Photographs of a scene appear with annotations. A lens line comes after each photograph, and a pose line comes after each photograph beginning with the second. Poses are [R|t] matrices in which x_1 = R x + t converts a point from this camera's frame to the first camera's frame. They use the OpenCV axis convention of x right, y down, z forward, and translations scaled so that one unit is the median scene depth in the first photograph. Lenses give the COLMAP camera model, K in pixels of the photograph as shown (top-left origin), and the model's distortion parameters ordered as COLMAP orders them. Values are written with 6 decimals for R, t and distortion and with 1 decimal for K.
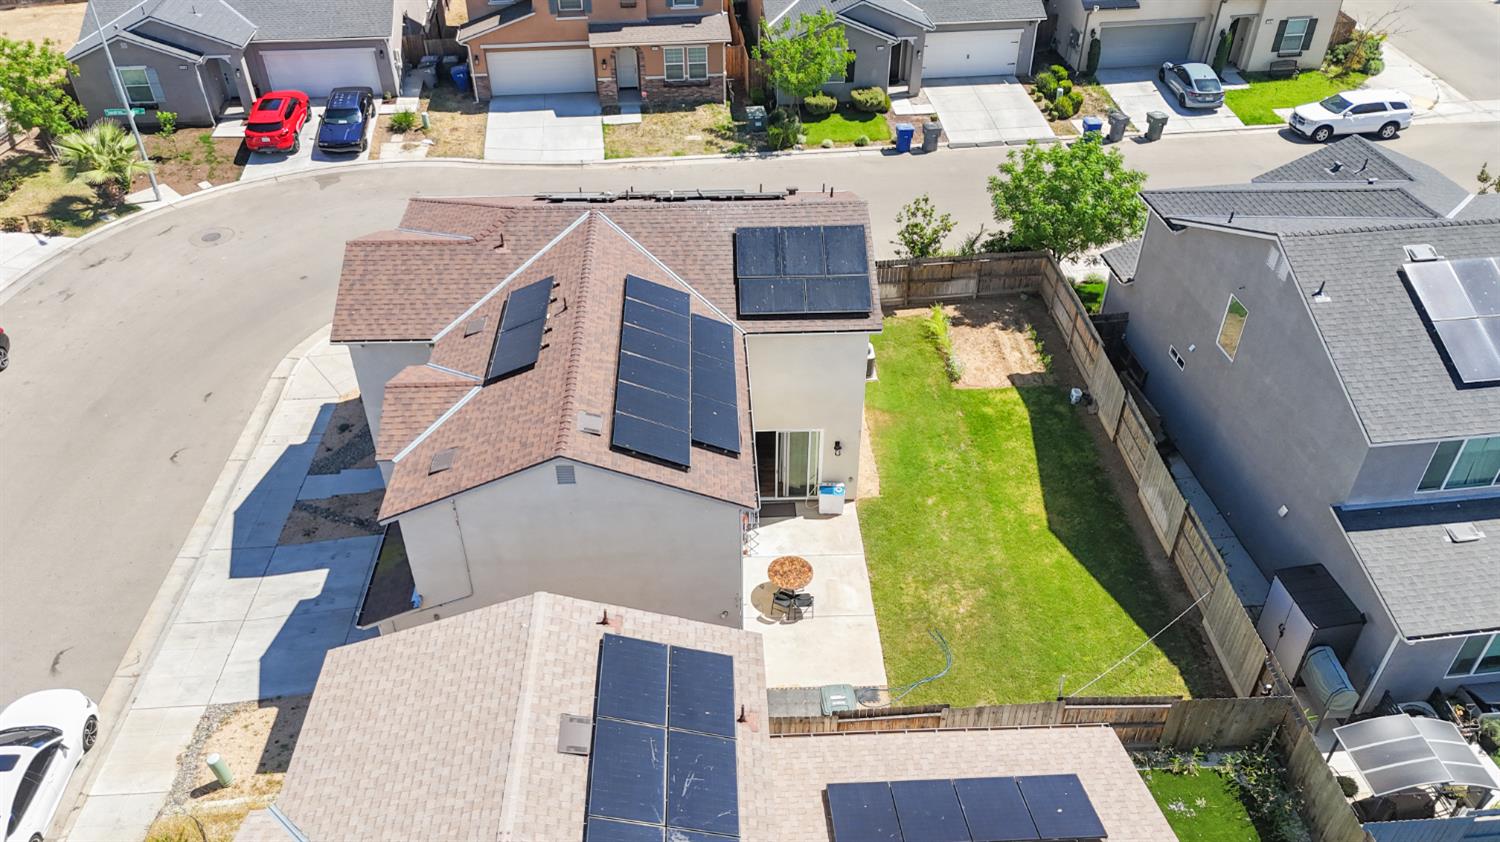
lens RADIAL K [[1098.5, 0, 753.7], [0, 1098.5, 428.3], [0, 0, 1]] dist [0.039729, -0.021328]
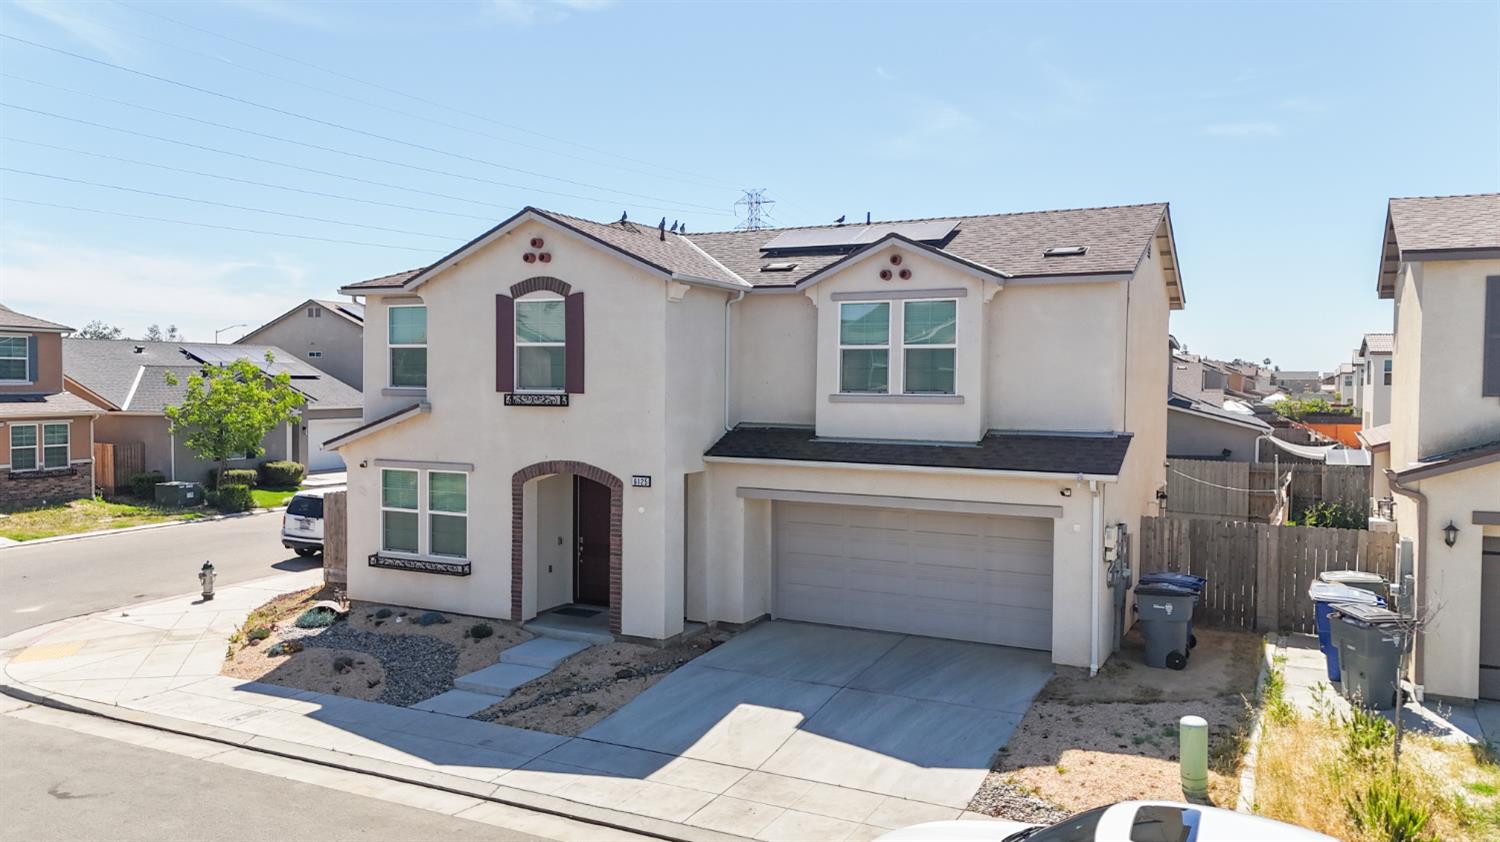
lens RADIAL K [[1098.5, 0, 760.1], [0, 1098.5, 420.0], [0, 0, 1]] dist [0.039729, -0.021328]
pose [[0.477285, -0.024356, 0.878411, -0.737376], [0.528169, 0.806858, -0.264609, 0.141261], [-0.702308, 0.590243, 0.397966, 0.599453]]
